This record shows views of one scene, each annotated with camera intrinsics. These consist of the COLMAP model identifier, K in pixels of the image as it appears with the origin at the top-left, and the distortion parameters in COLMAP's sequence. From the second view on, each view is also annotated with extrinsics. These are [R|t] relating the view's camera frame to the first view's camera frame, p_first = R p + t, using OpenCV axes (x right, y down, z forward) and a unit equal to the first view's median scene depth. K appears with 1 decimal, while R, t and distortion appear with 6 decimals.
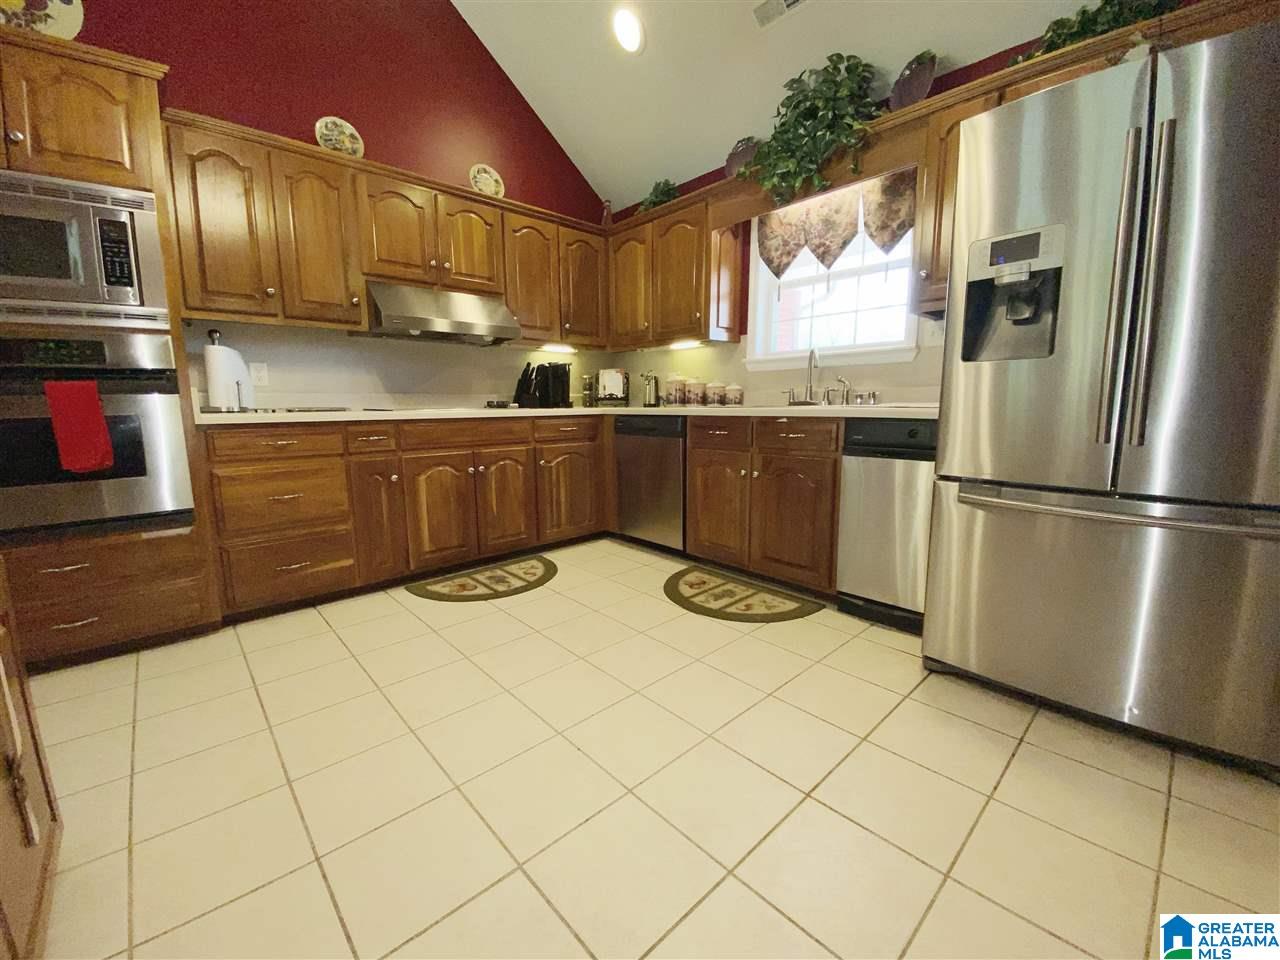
lens RADIAL K [[516.2, 0, 640.0], [0, 516.2, 480.0], [0, 0, 1]] dist [0.034428, -0.026013]
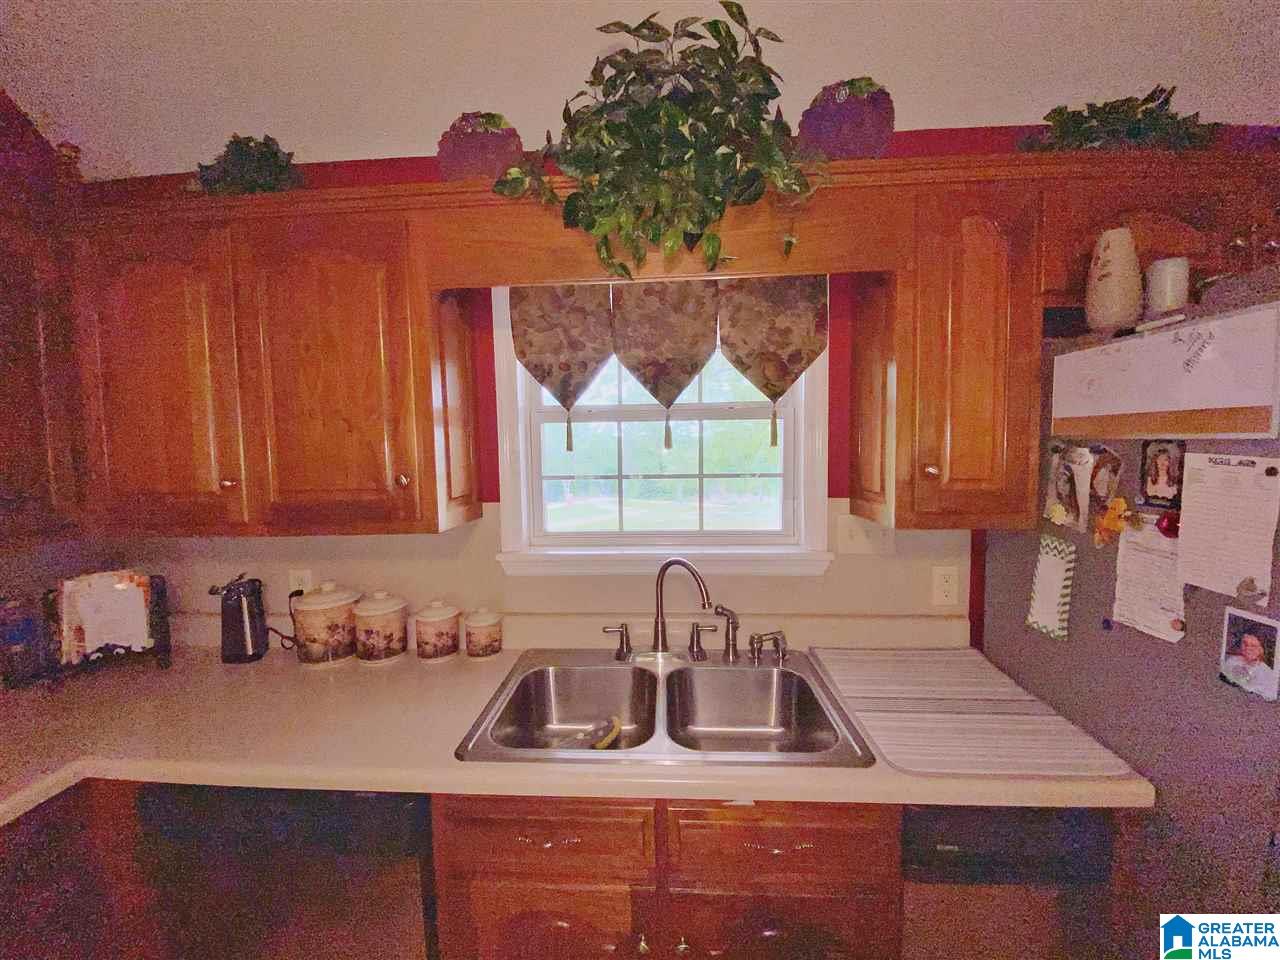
lens RADIAL K [[516.2, 0, 640.0], [0, 516.2, 480.0], [0, 0, 1]] dist [0.034428, -0.026013]
pose [[0.725879, -0.052437, 0.685821, -0.032449], [0.112140, 0.992771, -0.042784, -0.265819], [-0.678620, 0.107963, 0.726512, 0.546184]]
